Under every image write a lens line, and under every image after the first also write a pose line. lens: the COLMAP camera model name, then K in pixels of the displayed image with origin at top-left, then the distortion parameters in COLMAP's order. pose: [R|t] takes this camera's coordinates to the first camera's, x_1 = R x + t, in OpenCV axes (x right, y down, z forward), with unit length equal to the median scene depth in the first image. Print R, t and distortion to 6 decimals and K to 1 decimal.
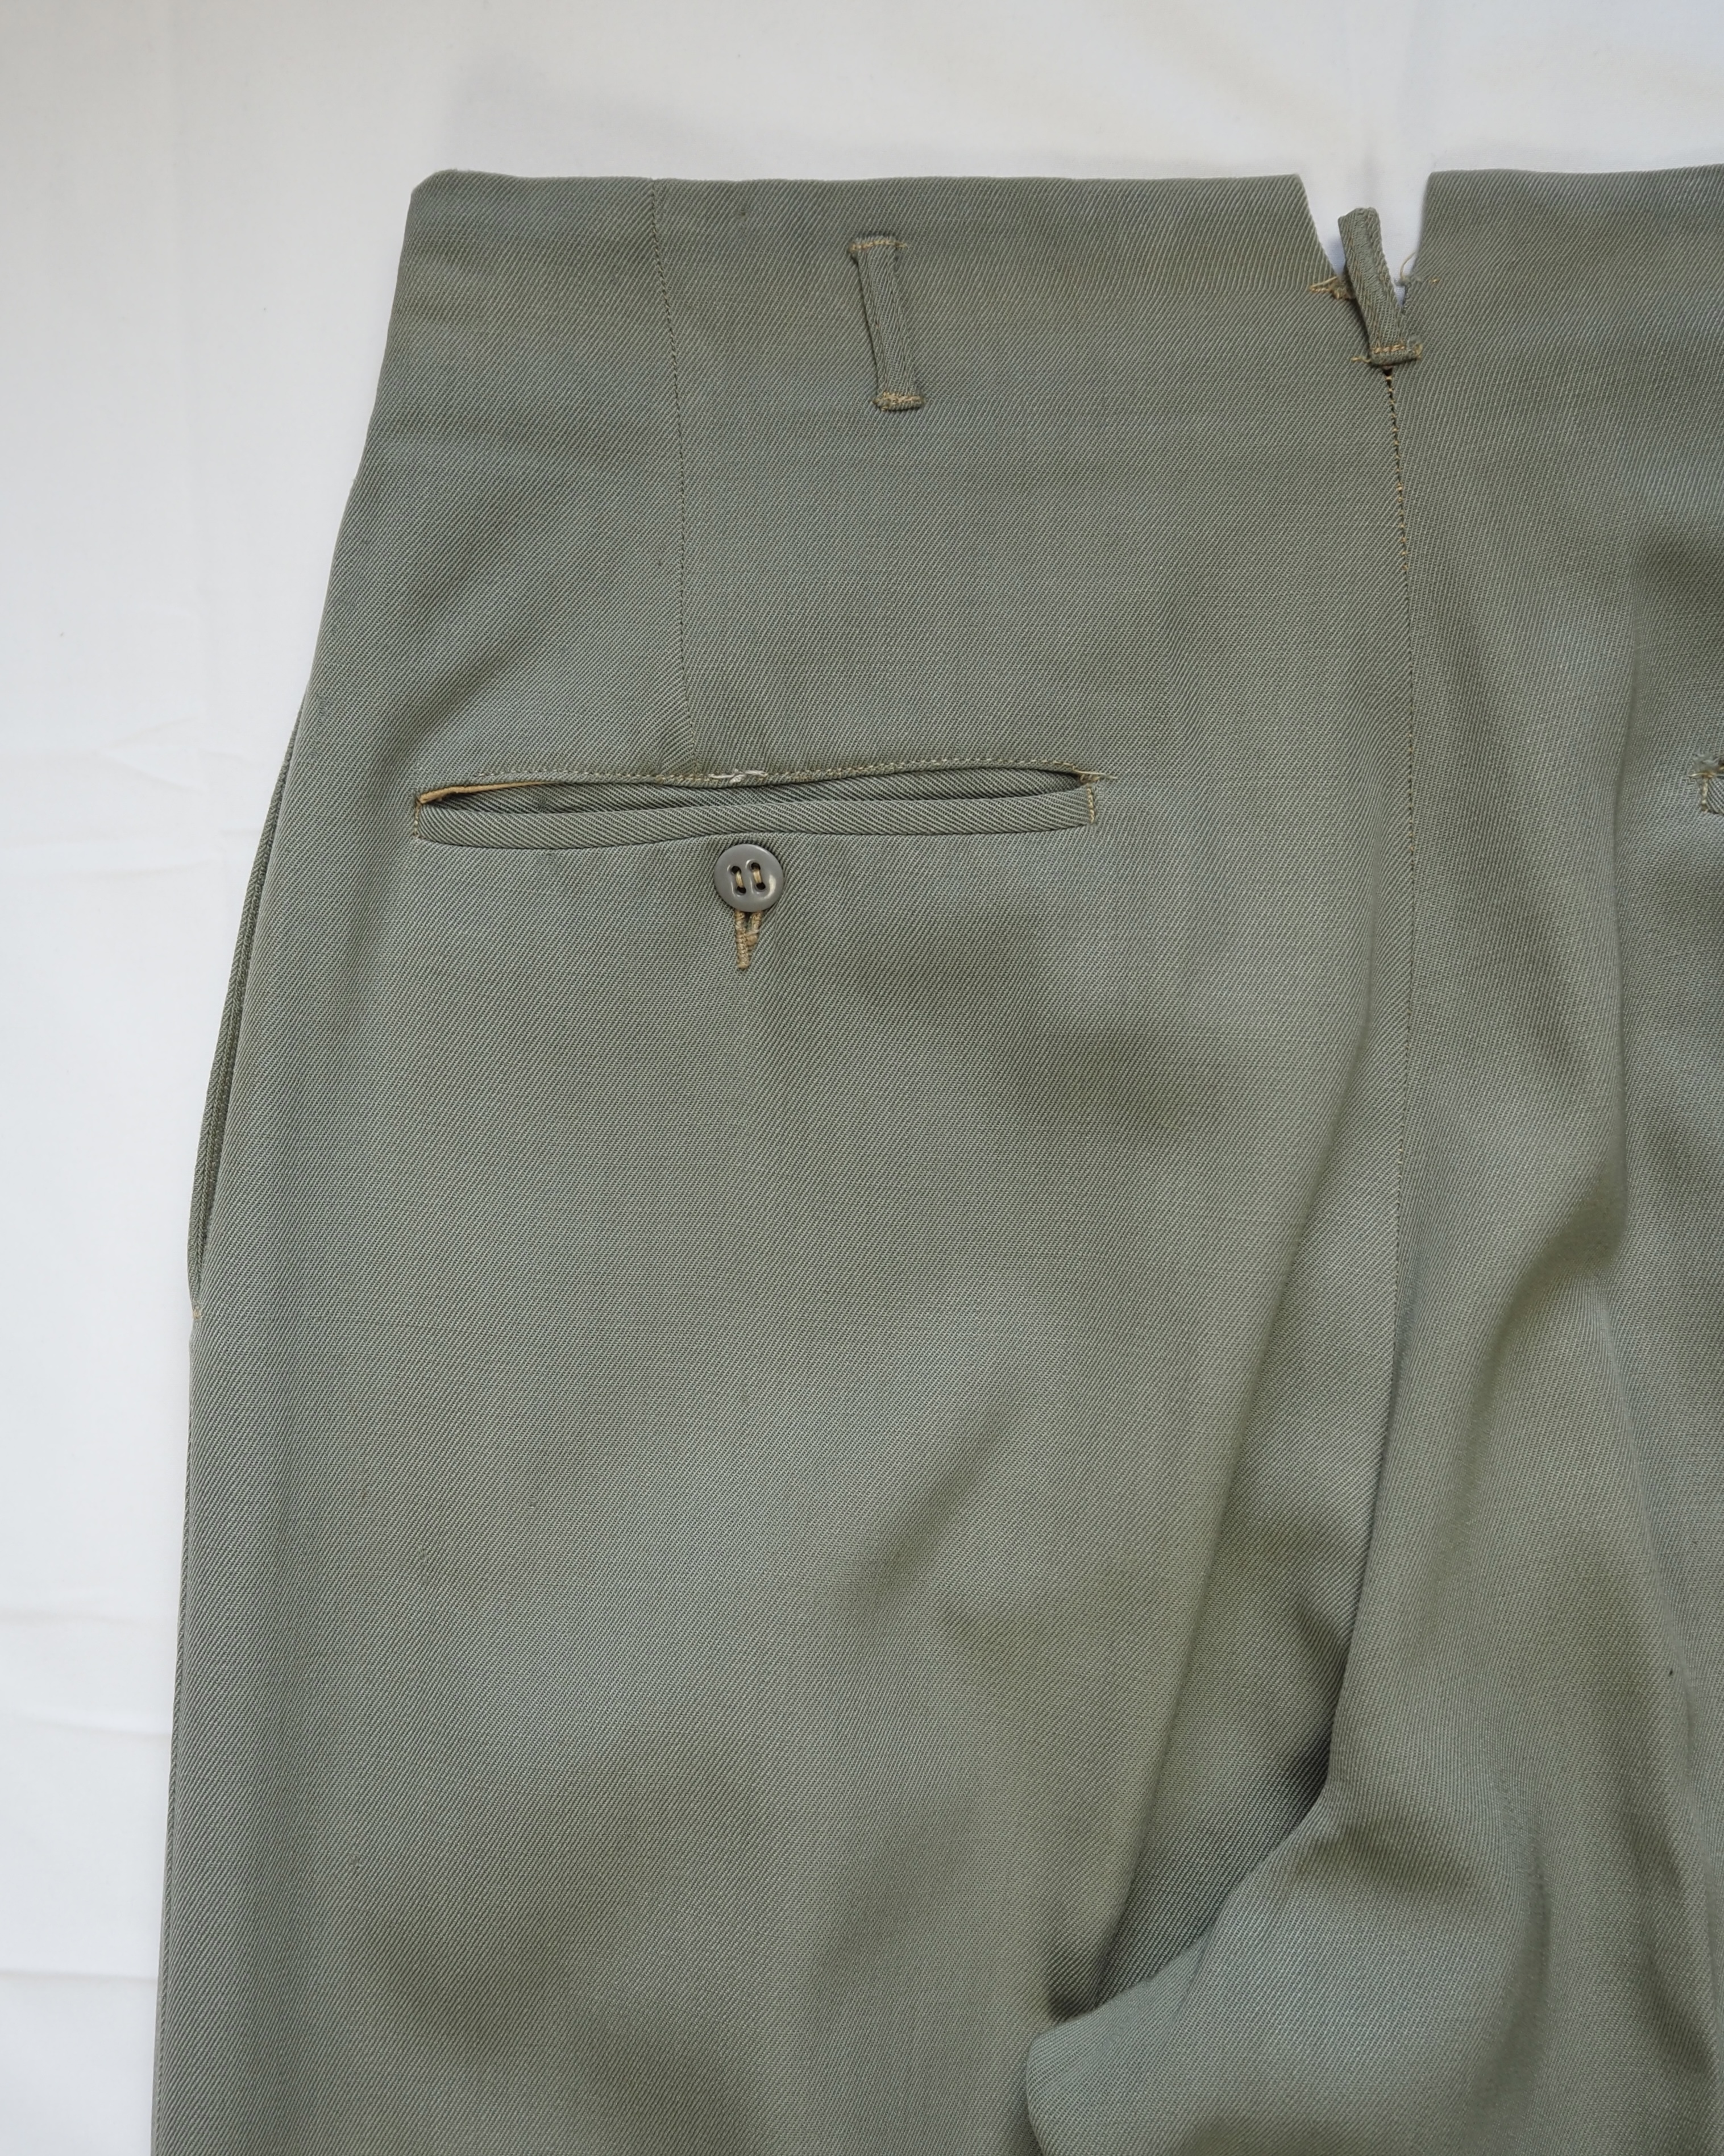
lens RADIAL K [[2040.8, 0, 673.5], [0, 2040.8, 1078.4], [0, 0, 1]] dist [-0.042751, 0.006581]
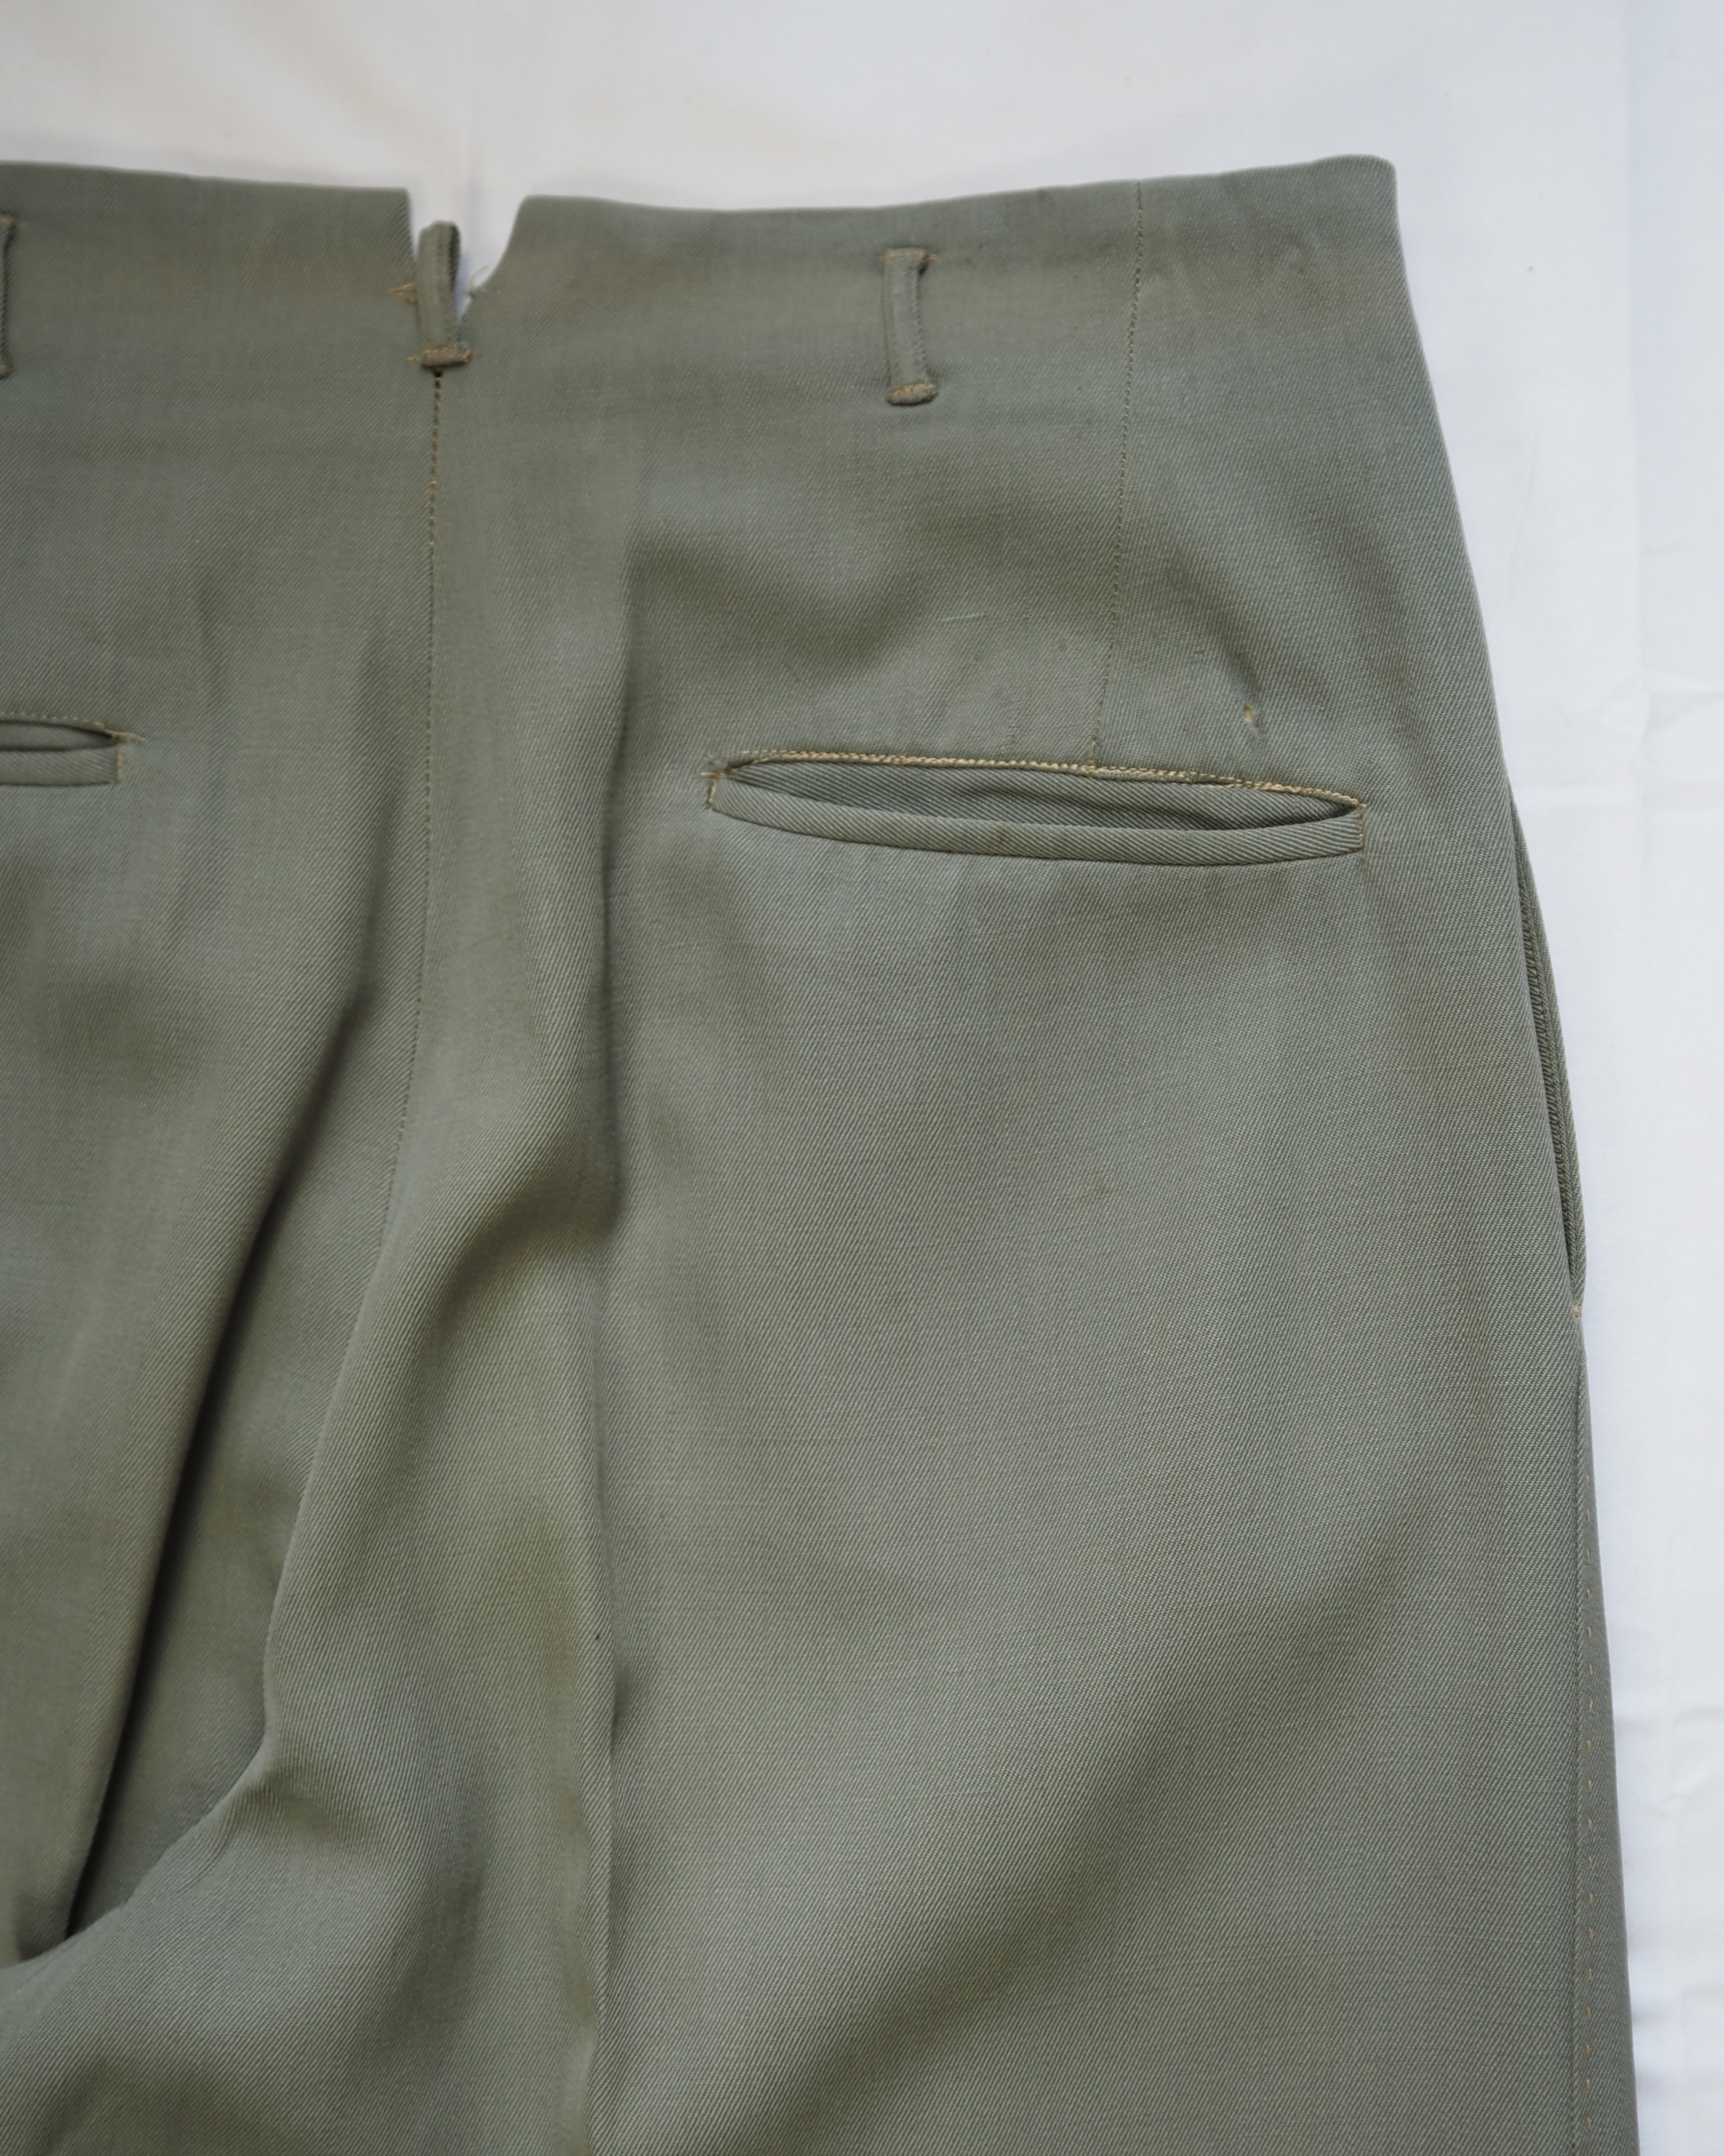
lens RADIAL K [[2074.5, 0, 942.7], [0, 2074.5, 1125.1], [0, 0, 1]] dist [-0.047900, 0.003395]
pose [[0.993643, 0.062203, 0.093829, 0.537569], [-0.058092, 0.997254, -0.045934, 0.071826], [-0.096429, 0.040192, 0.994528, -0.067513]]
